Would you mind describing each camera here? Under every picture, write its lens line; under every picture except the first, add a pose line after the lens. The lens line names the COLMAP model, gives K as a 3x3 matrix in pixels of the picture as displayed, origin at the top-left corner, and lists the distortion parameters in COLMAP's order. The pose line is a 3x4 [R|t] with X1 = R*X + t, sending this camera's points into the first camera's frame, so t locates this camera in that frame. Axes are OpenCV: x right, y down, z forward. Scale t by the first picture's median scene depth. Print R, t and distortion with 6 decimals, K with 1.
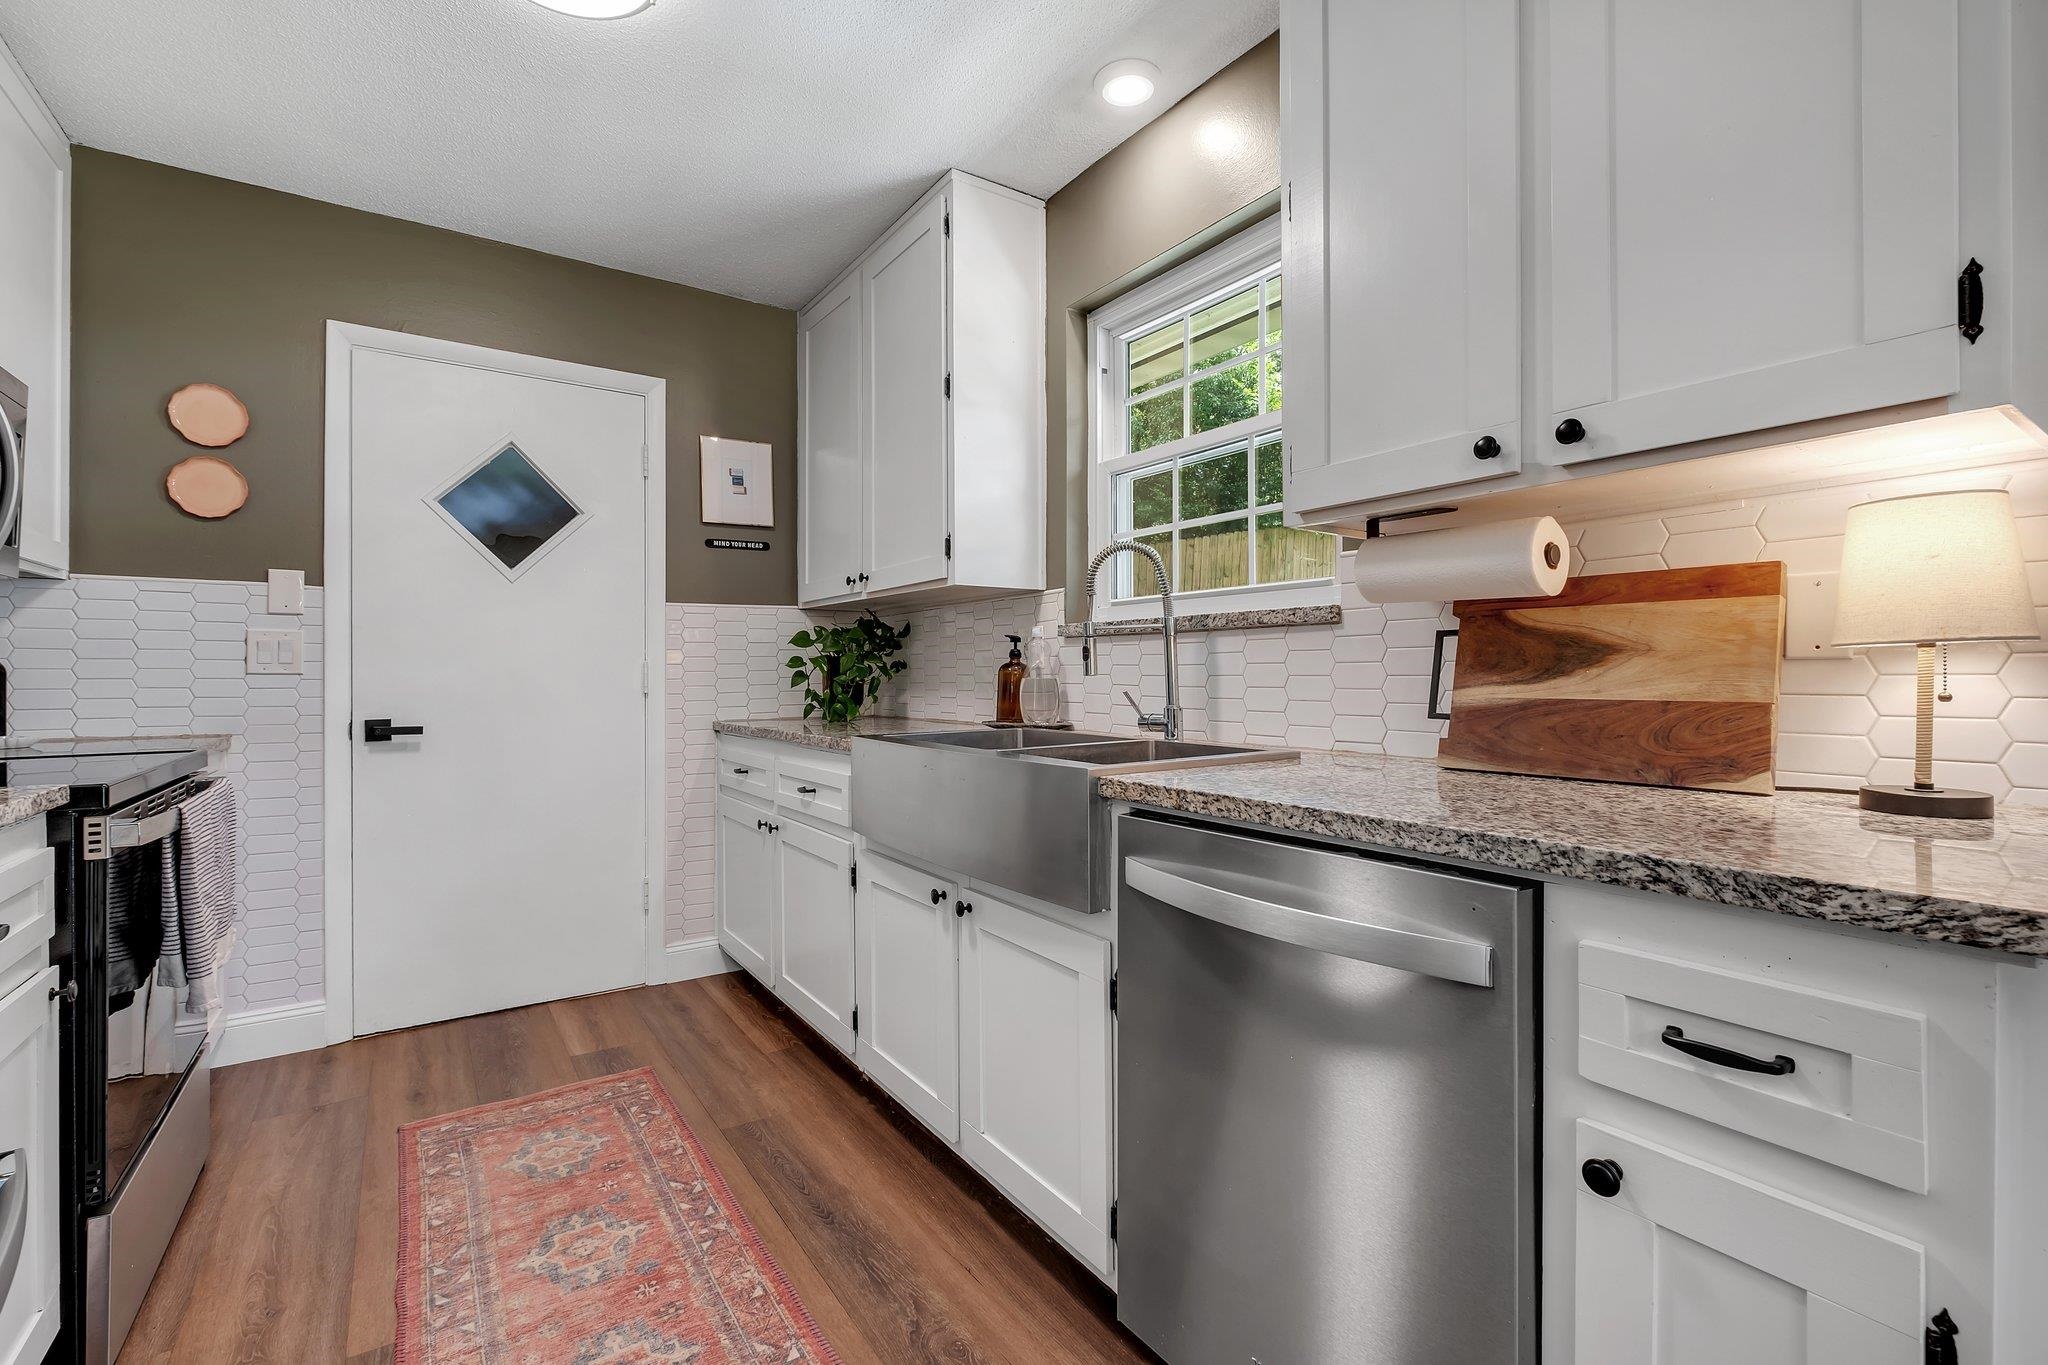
lens RADIAL K [[881.9, 0, 1017.4], [0, 881.9, 676.0], [0, 0, 1]] dist [-0.007561, -0.000836]
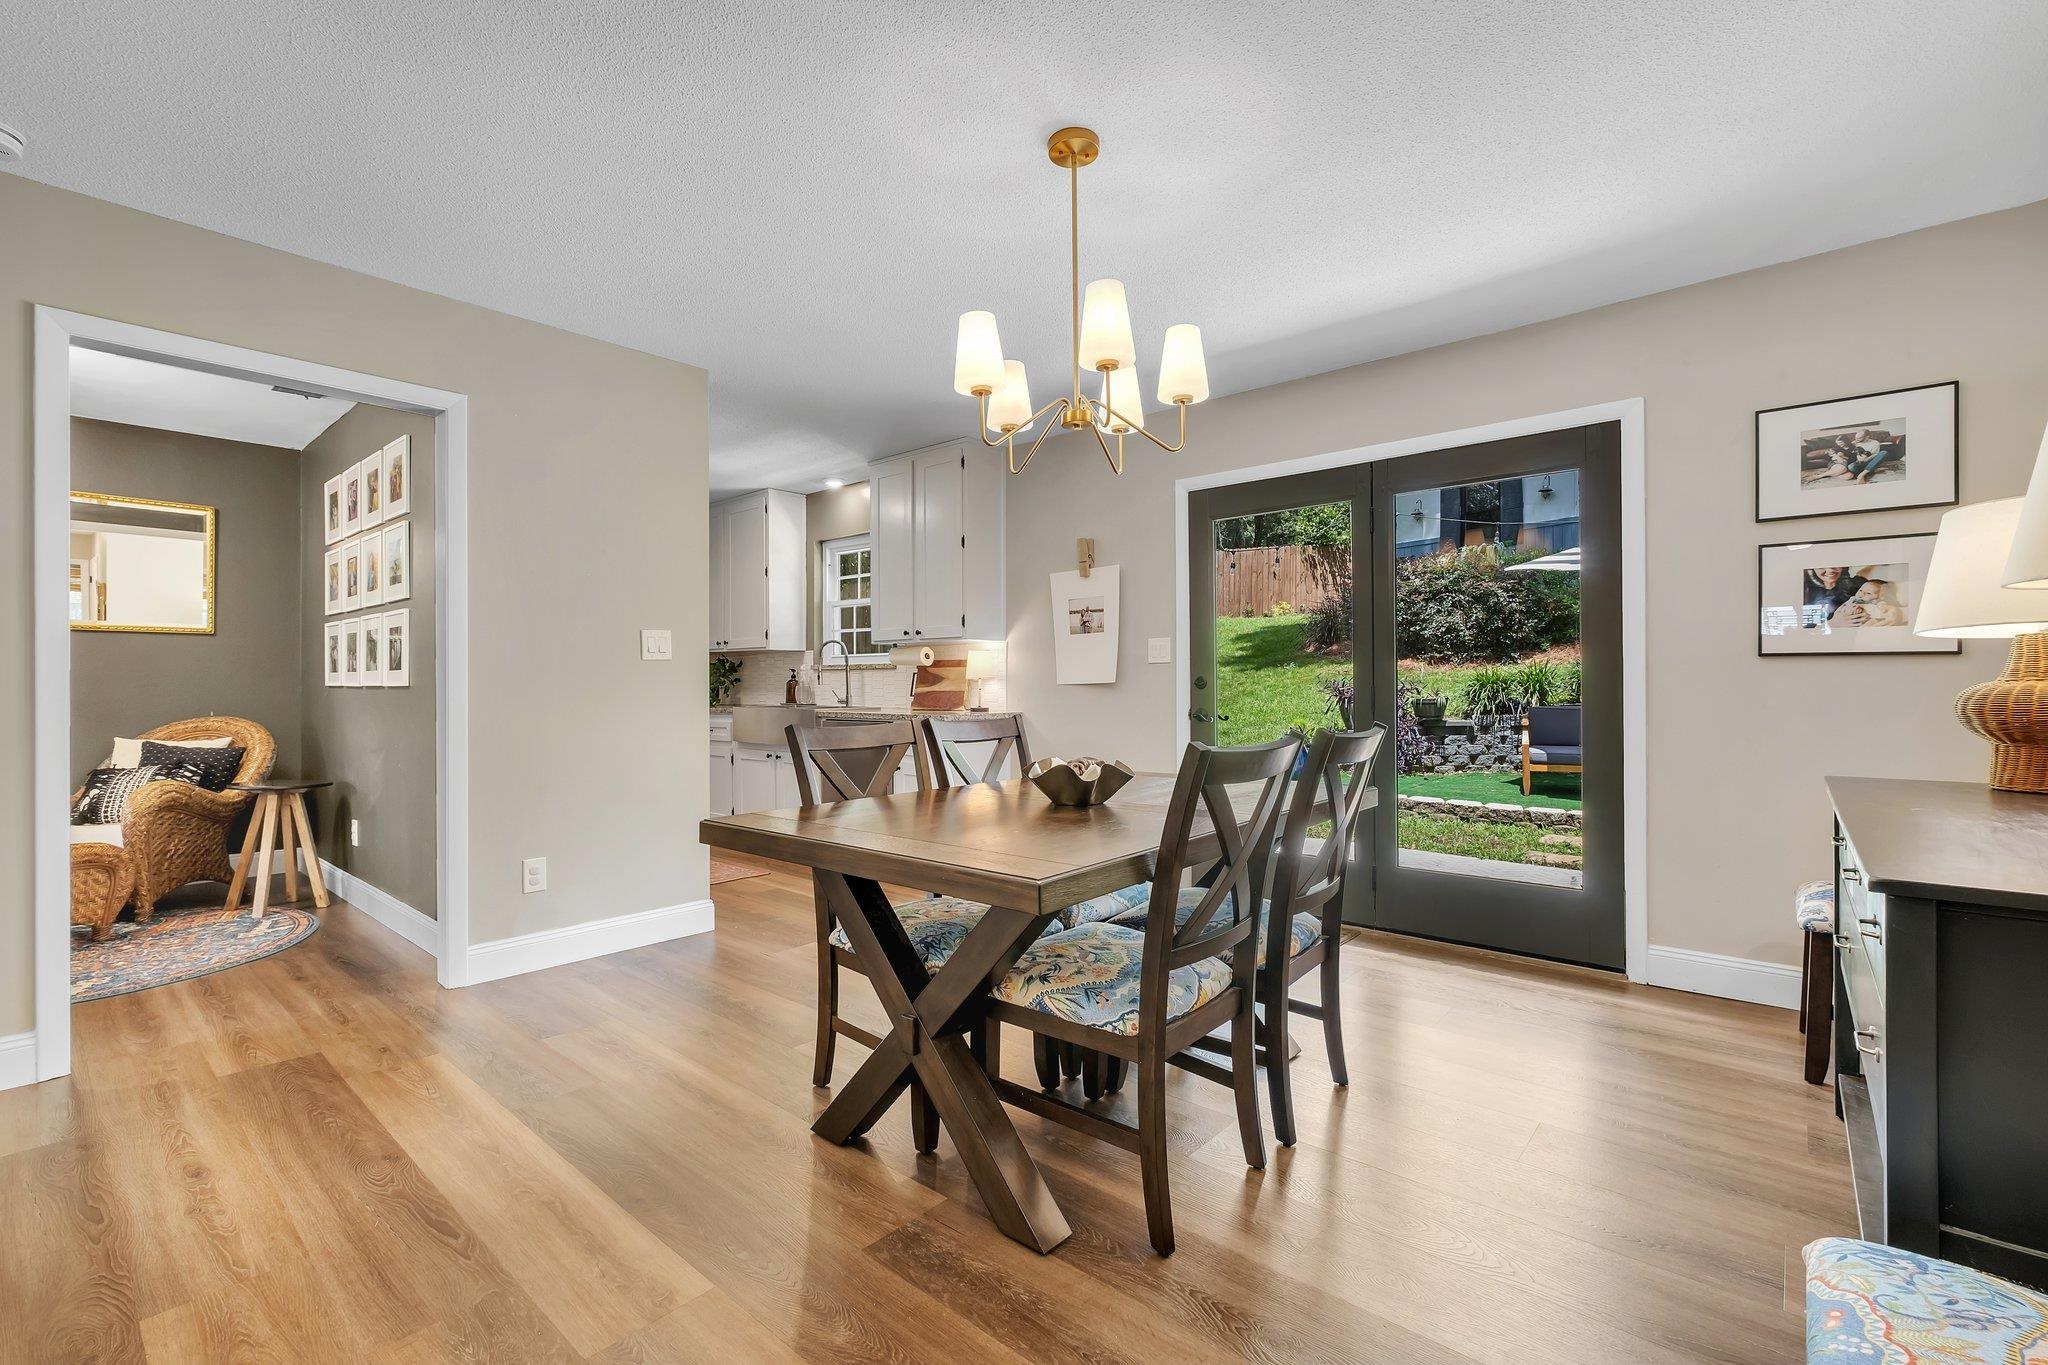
lens RADIAL K [[881.9, 0, 1022.0], [0, 881.9, 687.4], [0, 0, 1]] dist [-0.007561, -0.000836]
pose [[0.966510, -0.001256, 0.256626, -0.018346], [0.000589, 0.999996, 0.002675, 0.000729], [-0.256629, -0.002434, 0.966507, -1.684221]]
